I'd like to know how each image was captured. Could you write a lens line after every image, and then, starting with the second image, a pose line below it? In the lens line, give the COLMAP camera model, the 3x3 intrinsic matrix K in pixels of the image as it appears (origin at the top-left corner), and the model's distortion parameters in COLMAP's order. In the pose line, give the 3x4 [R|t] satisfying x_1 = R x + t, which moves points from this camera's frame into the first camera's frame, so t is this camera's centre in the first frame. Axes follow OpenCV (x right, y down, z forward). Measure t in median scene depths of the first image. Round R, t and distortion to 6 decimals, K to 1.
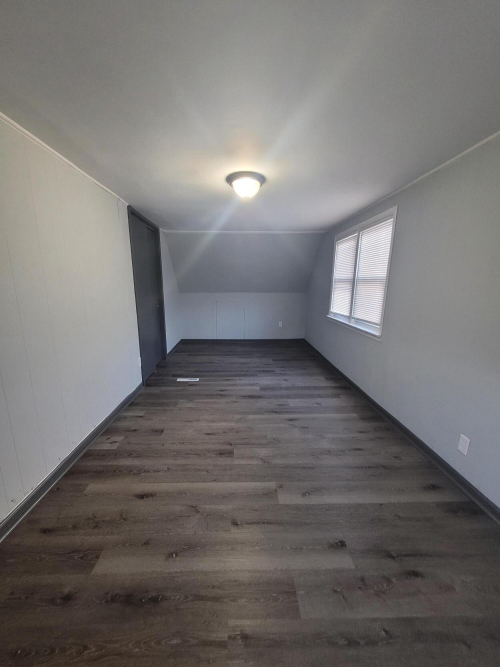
lens RADIAL K [[261.6, 0, 246.4], [0, 261.6, 338.3], [0, 0, 1]] dist [0.002553, 0.000221]
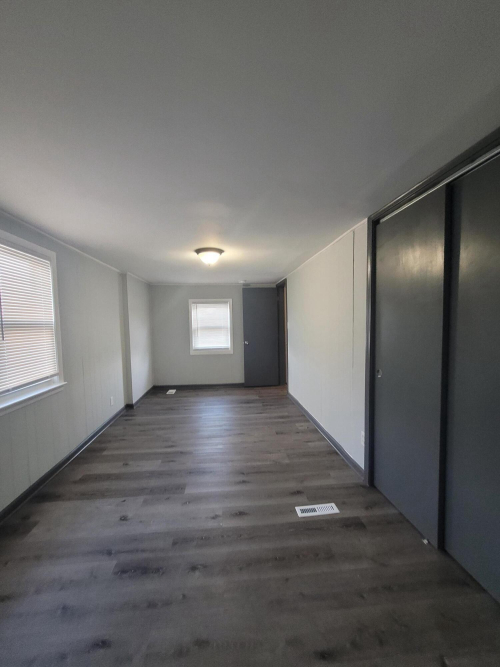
lens RADIAL K [[261.6, 0, 251.2], [0, 261.6, 334.7], [0, 0, 1]] dist [0.002553, 0.000221]
pose [[-0.996486, 0.015732, -0.082265, -0.073058], [-0.005222, 0.968621, 0.248487, -0.381964], [0.083593, 0.248044, -0.965135, 1.772103]]
